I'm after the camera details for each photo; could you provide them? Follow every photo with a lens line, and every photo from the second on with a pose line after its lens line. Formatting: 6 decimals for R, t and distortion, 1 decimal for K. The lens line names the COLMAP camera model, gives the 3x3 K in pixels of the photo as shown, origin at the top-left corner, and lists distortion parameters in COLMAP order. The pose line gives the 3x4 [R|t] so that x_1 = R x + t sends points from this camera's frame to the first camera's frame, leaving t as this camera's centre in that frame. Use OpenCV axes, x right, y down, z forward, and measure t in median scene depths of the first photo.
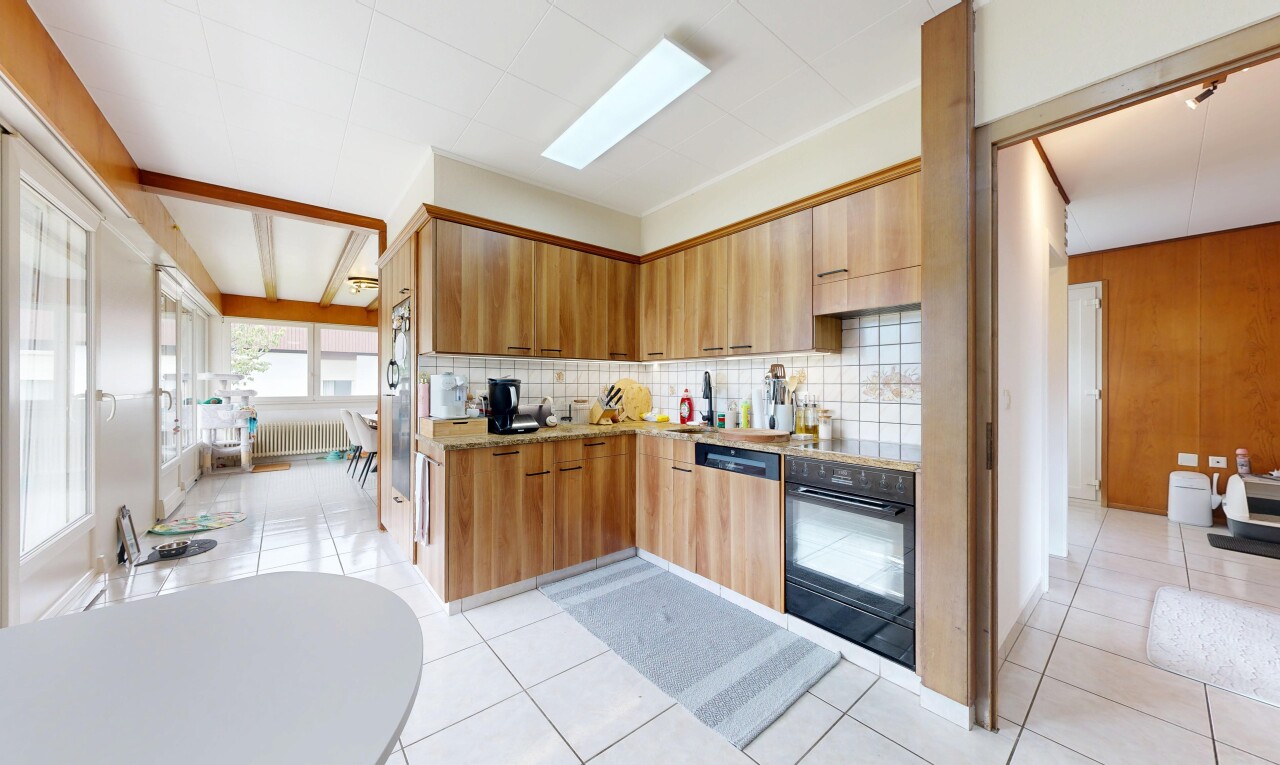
lens RADIAL K [[432.8, 0, 640.1], [0, 432.8, 384.6], [0, 0, 1]] dist [0.000345, 0.000101]
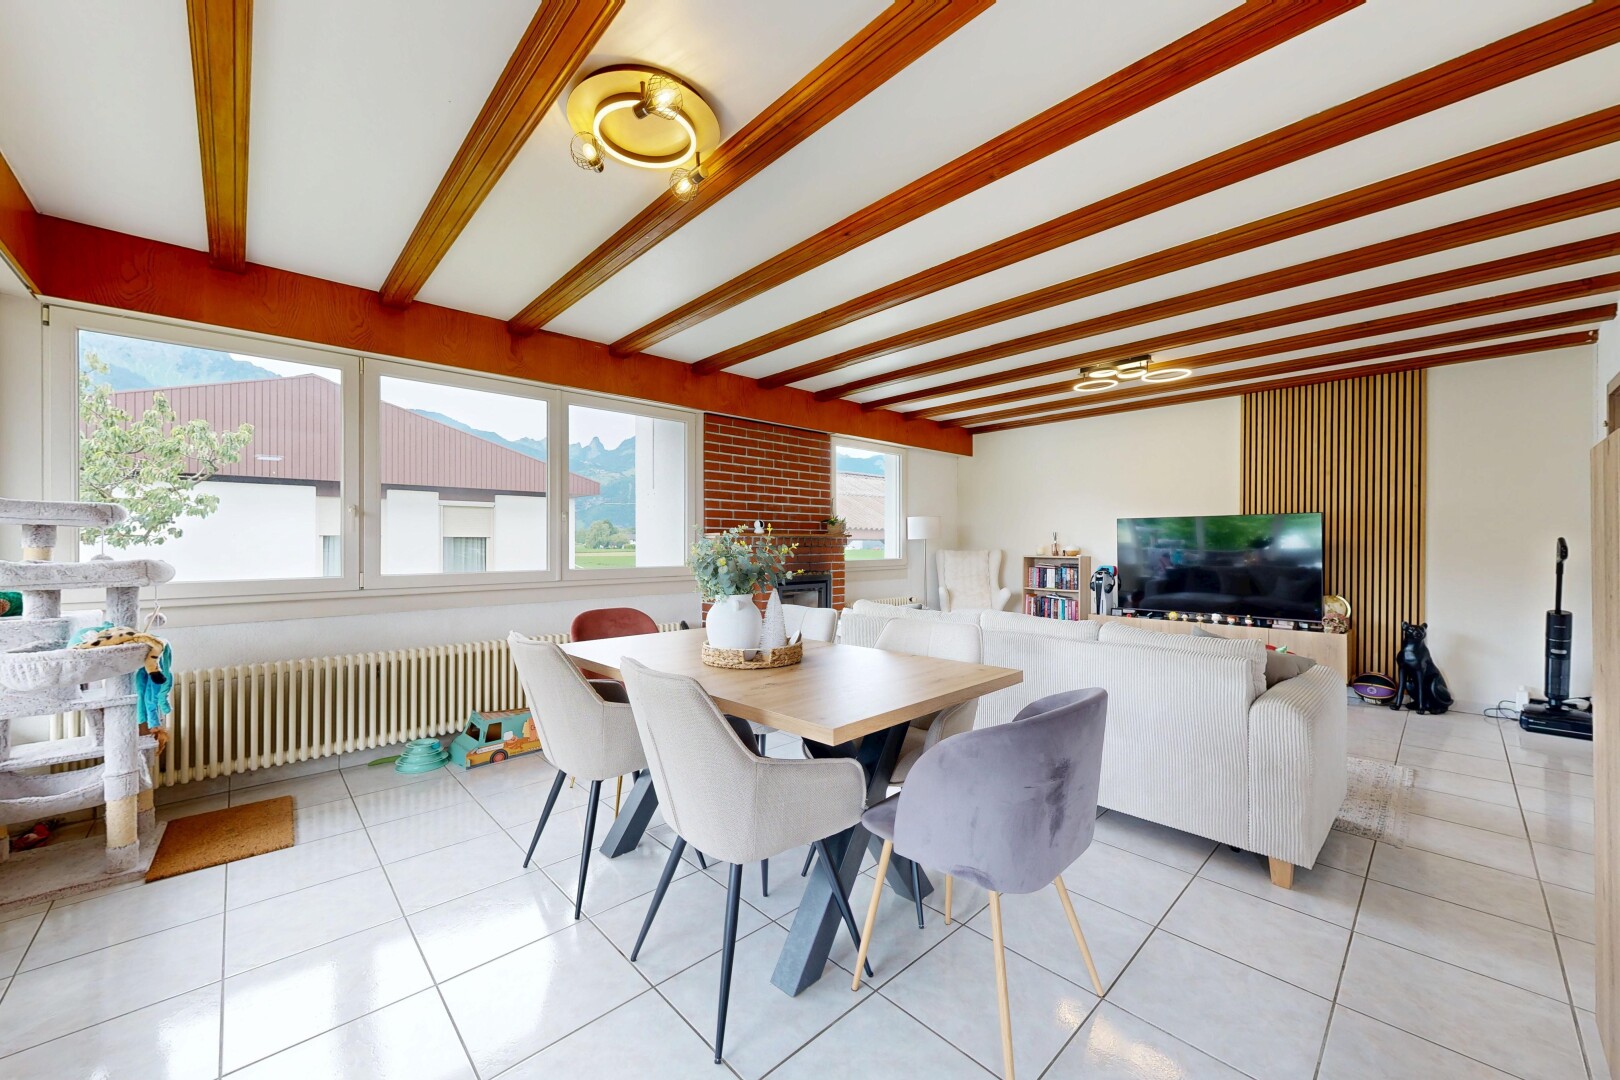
lens RADIAL K [[600.6, 0, 799.7], [0, 600.6, 540.0], [0, 0, 1]] dist [0.001145, 0.000194]
pose [[0.998028, -0.001635, 0.062745, -0.490204], [0.001802, 0.999995, -0.002595, 0.000900], [-0.062740, 0.002703, 0.998026, 0.568945]]
